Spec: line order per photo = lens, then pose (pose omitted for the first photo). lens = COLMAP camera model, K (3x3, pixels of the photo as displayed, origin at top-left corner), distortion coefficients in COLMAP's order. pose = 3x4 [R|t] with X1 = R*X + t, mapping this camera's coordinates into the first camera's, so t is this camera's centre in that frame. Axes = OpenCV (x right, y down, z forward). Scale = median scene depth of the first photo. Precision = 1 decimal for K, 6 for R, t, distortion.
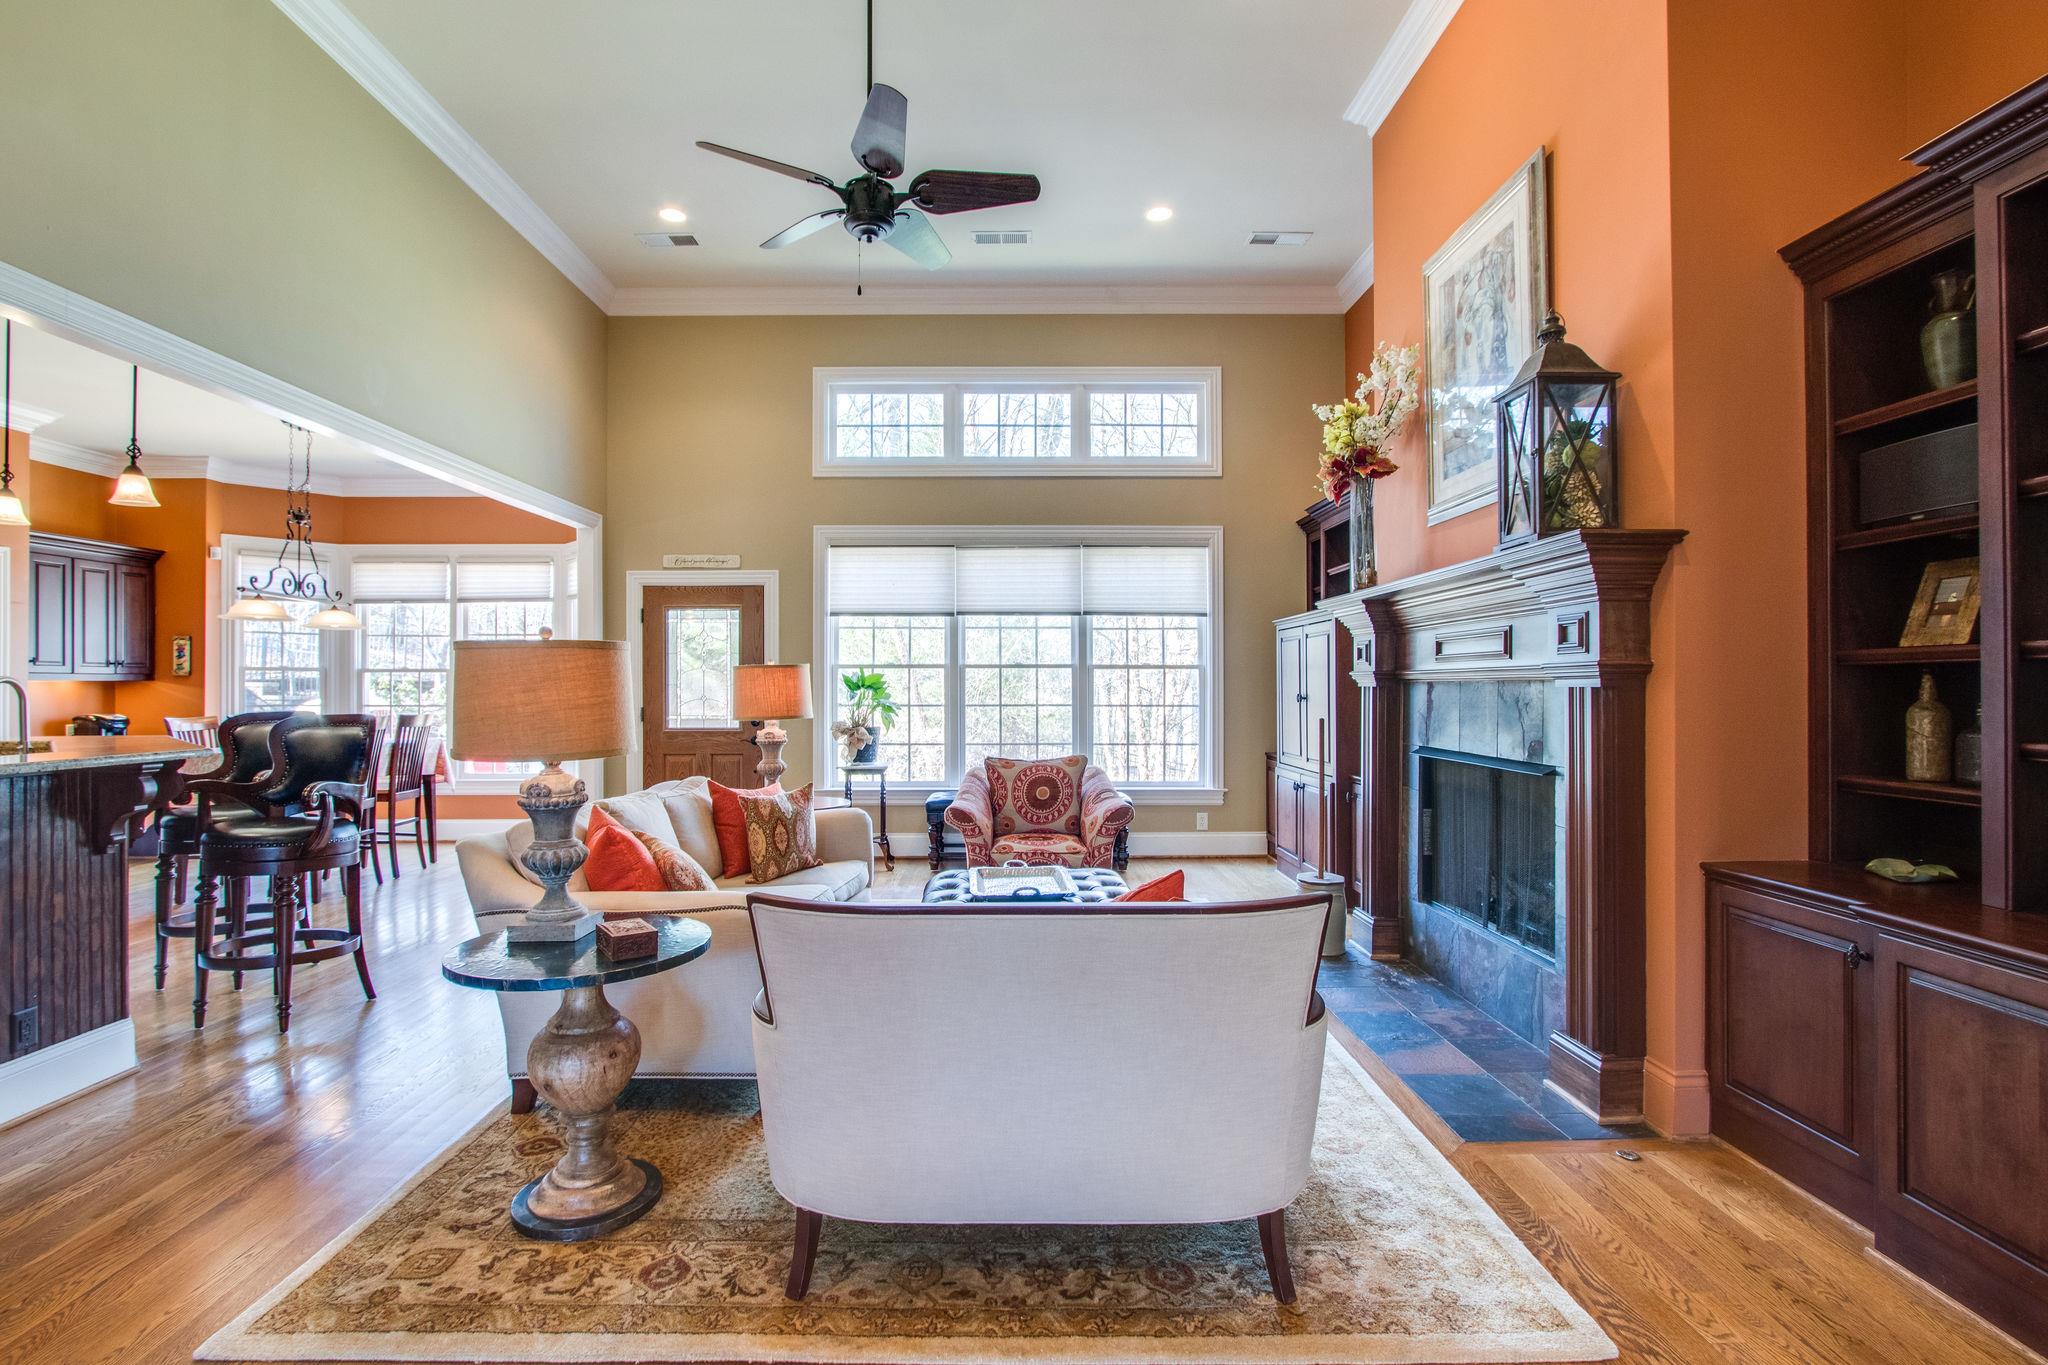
lens RADIAL K [[965.4, 0, 1016.2], [0, 965.4, 682.2], [0, 0, 1]] dist [-0.019020, -0.000202]
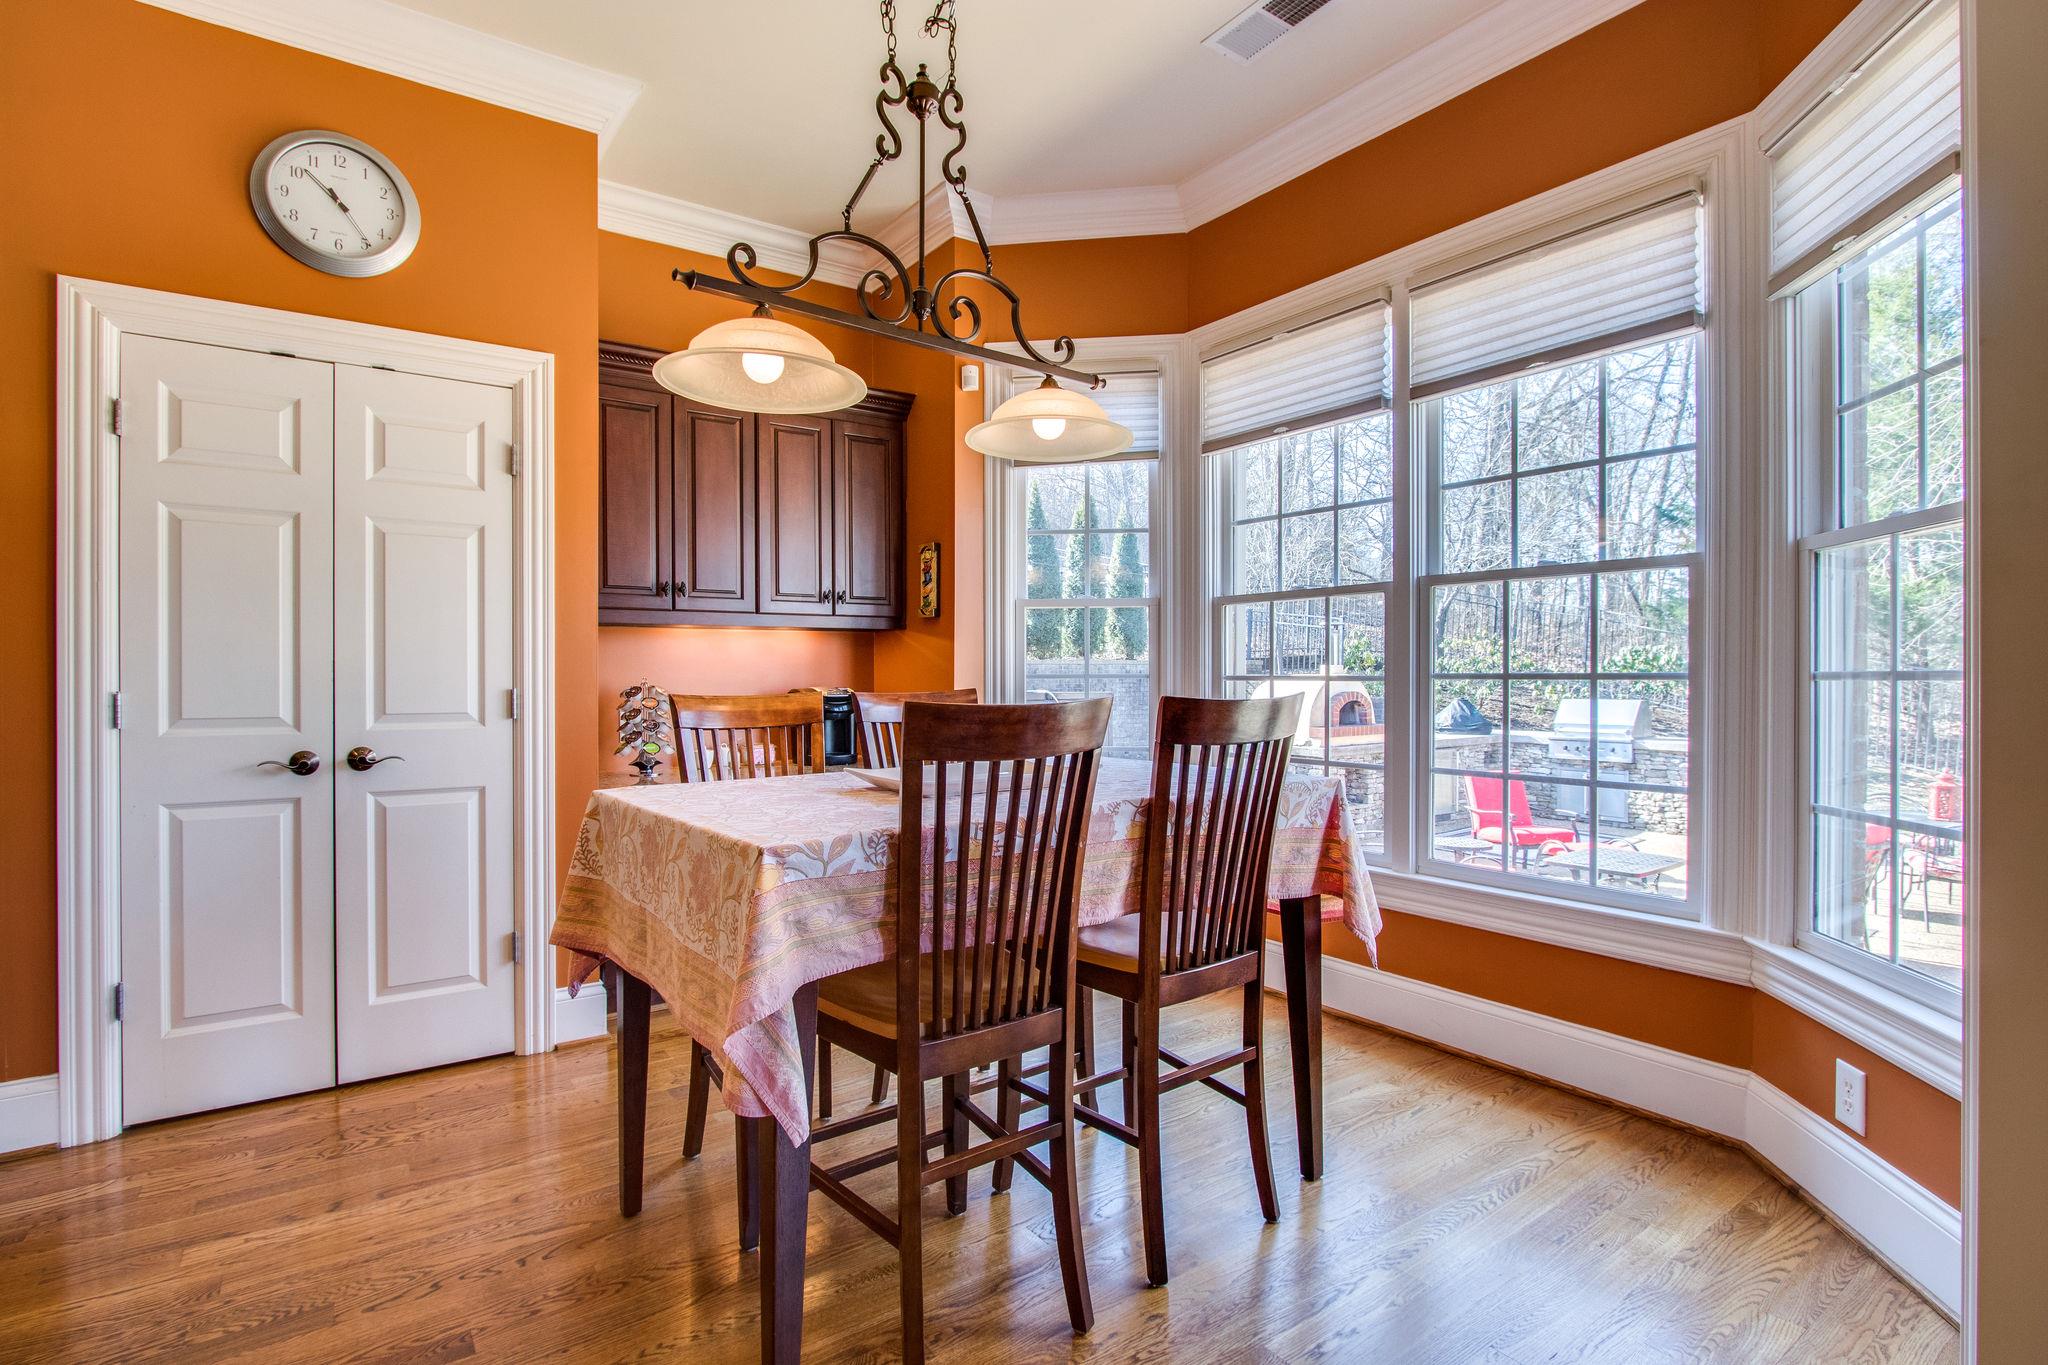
lens RADIAL K [[965.4, 0, 1022.1], [0, 965.4, 680.5], [0, 0, 1]] dist [-0.019020, -0.000202]
pose [[0.565935, 0.005155, -0.824434, -0.403501], [0.005319, 0.999937, 0.009904, 0.023796], [0.824433, -0.009990, 0.565871, 0.743663]]
